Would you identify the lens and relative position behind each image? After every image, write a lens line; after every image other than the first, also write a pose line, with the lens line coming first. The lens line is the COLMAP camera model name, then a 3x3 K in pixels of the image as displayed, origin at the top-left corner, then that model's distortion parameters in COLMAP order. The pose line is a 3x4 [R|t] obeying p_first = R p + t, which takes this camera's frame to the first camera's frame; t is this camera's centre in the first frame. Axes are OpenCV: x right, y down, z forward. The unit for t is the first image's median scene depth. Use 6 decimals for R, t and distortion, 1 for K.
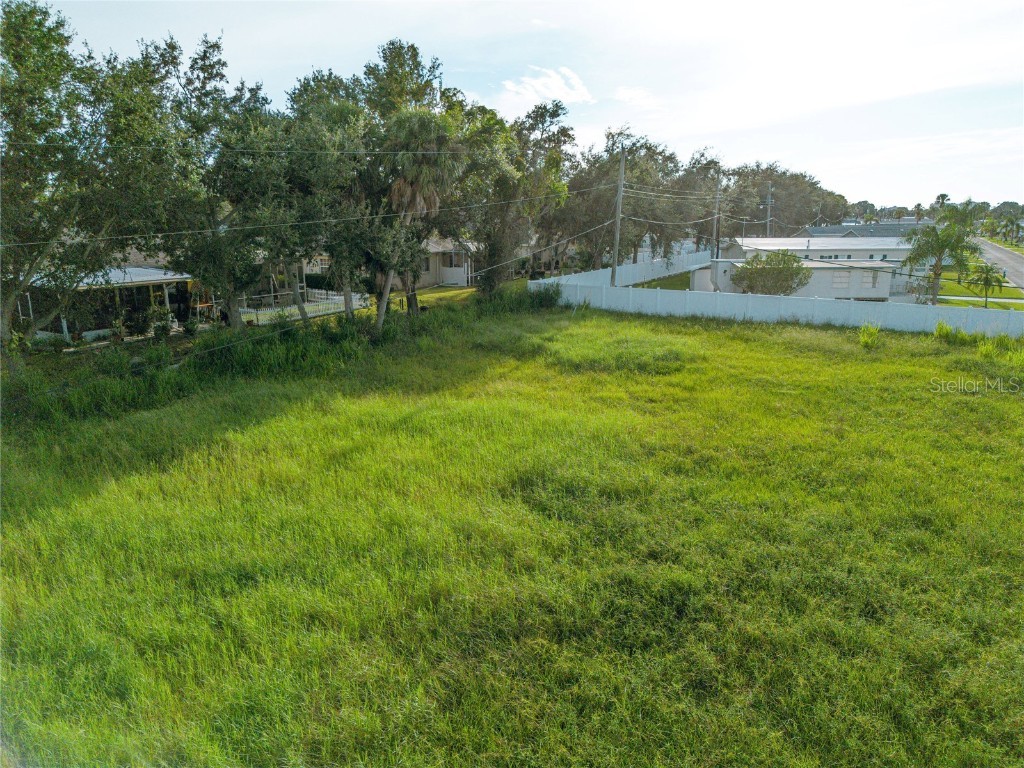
lens RADIAL K [[717.0, 0, 515.7], [0, 717.0, 384.8], [0, 0, 1]] dist [0.046565, -0.034078]
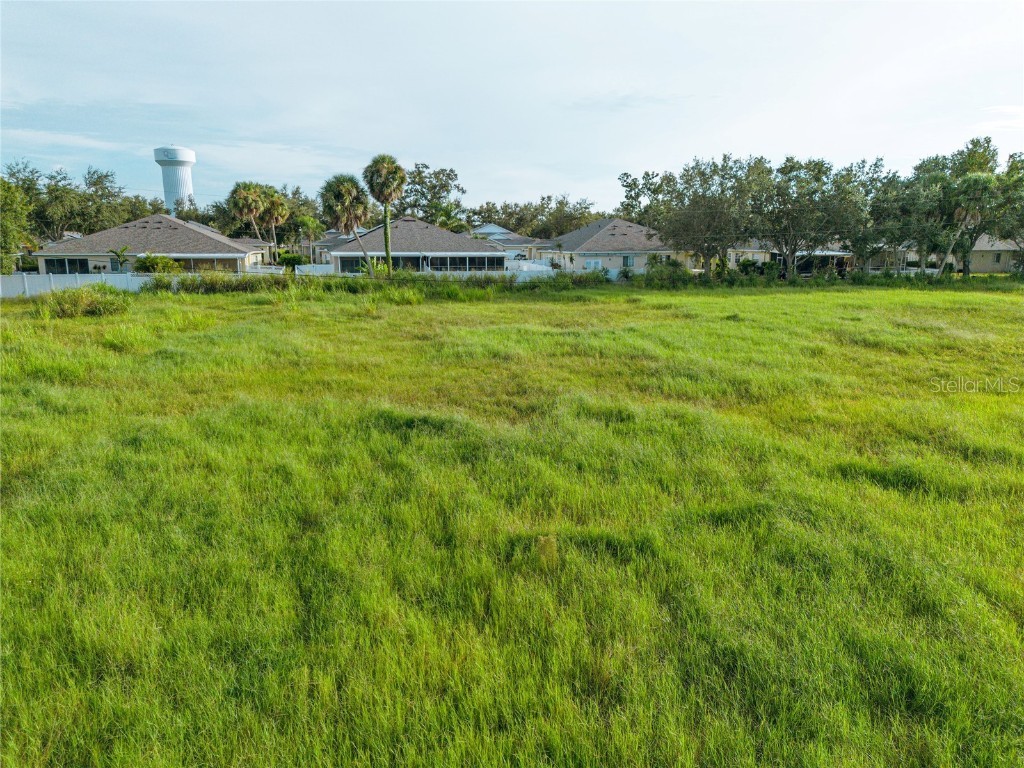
lens RADIAL K [[717.0, 0, 515.7], [0, 717.0, 390.1], [0, 0, 1]] dist [0.046565, -0.034078]
pose [[0.694779, 0.153388, -0.702677, 0.539210], [-0.167388, 0.984651, 0.049434, 0.371770], [0.699474, 0.083274, 0.709790, -1.447724]]
